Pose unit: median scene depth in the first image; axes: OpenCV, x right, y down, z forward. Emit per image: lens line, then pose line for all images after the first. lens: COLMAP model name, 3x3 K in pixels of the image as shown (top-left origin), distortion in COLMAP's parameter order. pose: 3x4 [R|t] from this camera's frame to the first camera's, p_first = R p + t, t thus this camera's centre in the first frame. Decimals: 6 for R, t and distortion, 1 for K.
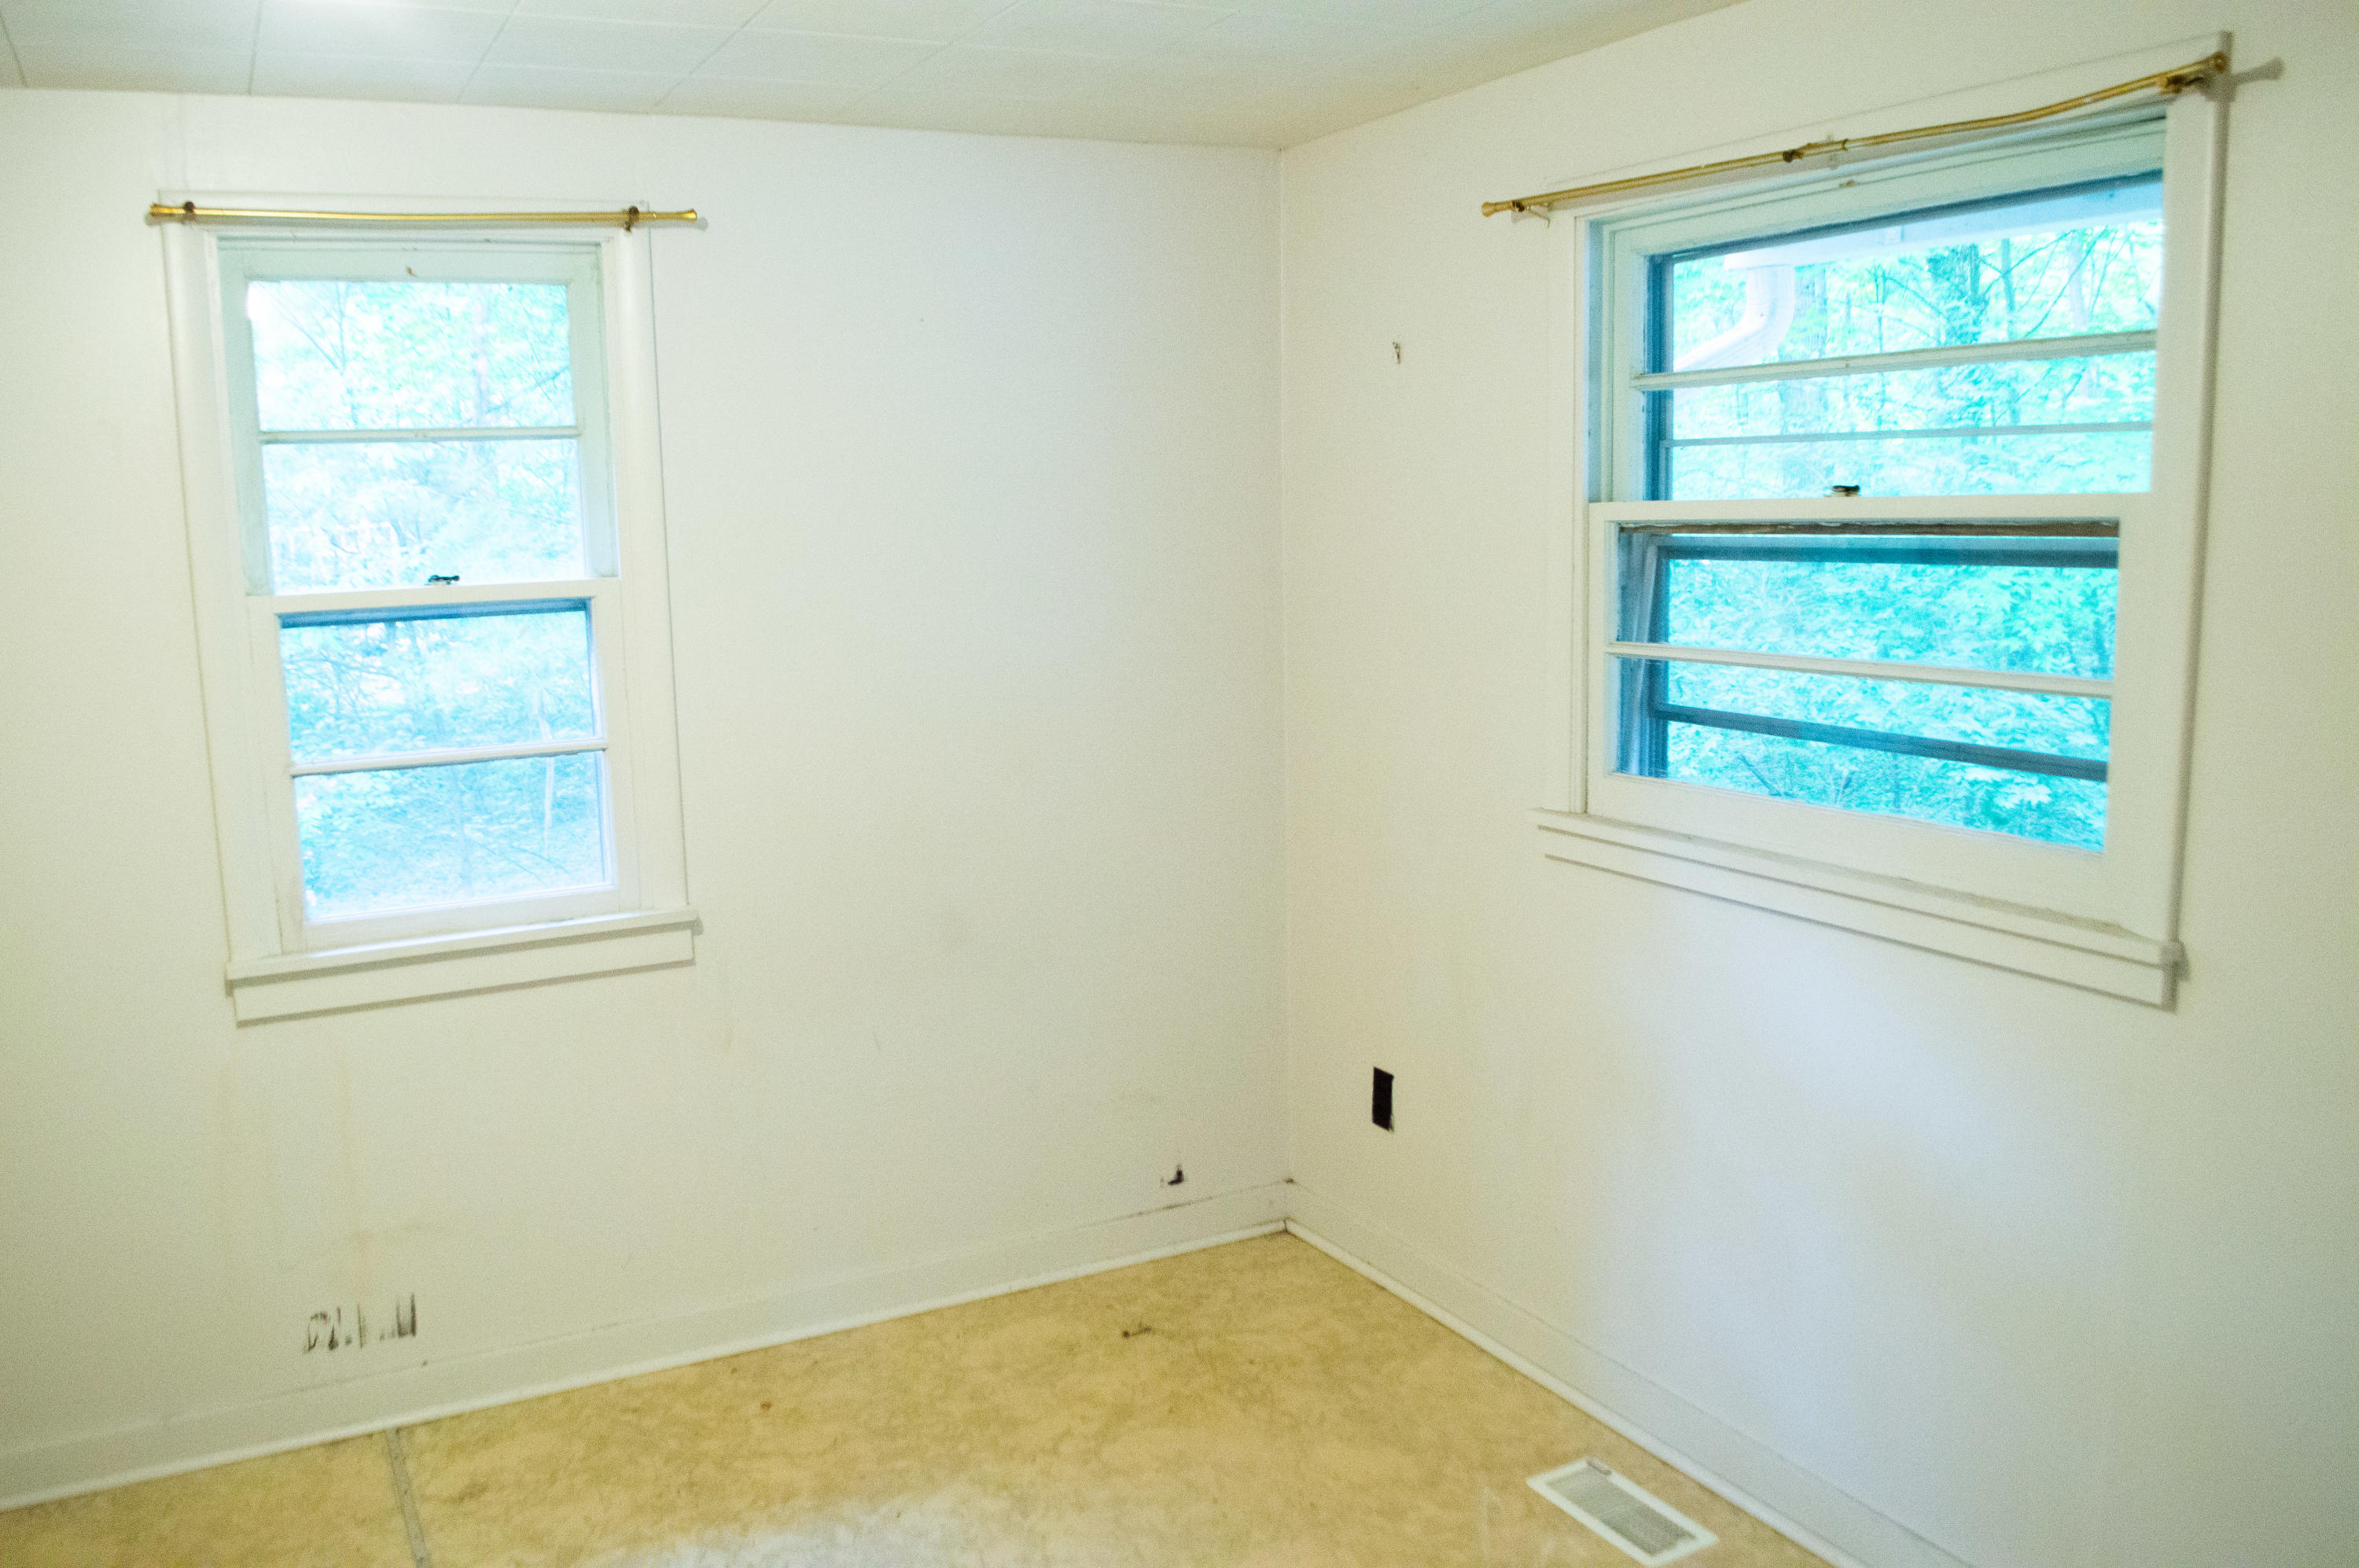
lens RADIAL K [[1918.9, 0, 1213.0], [0, 1918.9, 798.2], [0, 0, 1]] dist [-0.093002, 0.016376]
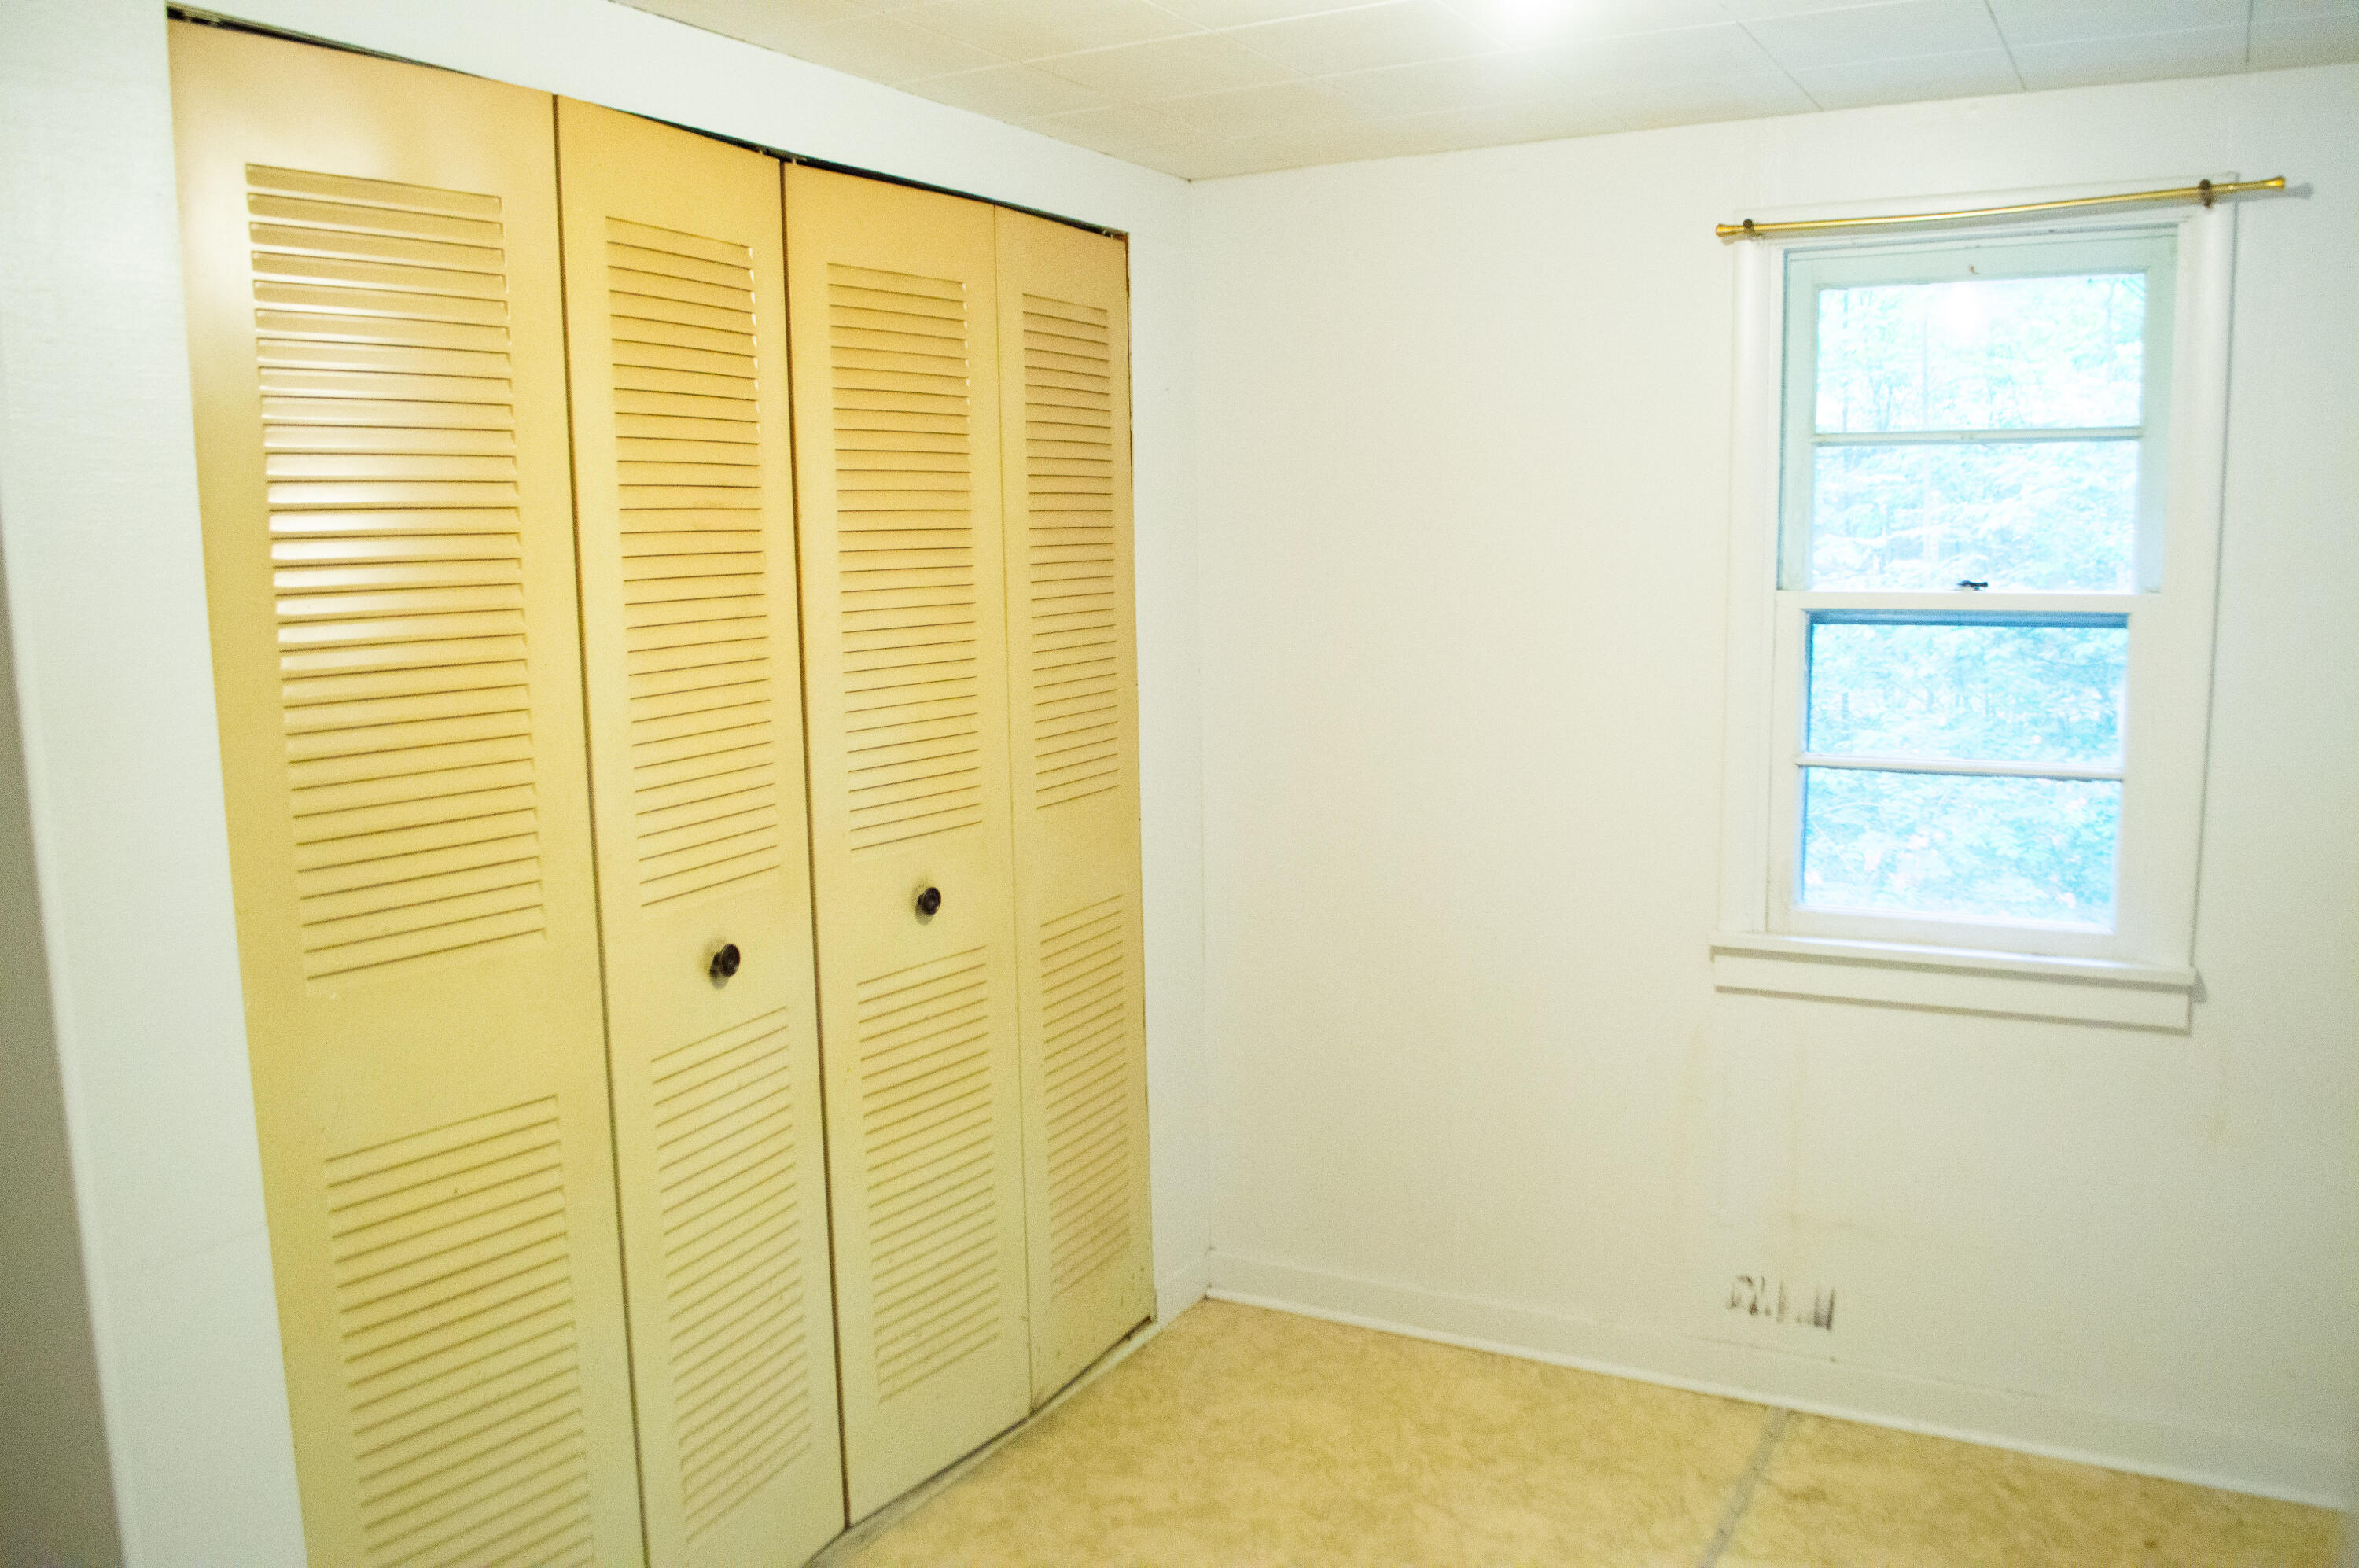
lens RADIAL K [[1918.9, 0, 1213.0], [0, 1918.9, 798.2], [0, 0, 1]] dist [-0.093002, 0.016376]
pose [[0.529480, 0.131973, -0.837994, 0.216099], [-0.131480, 0.988655, 0.072625, -0.026917], [0.838072, 0.071725, 0.540824, 0.155169]]
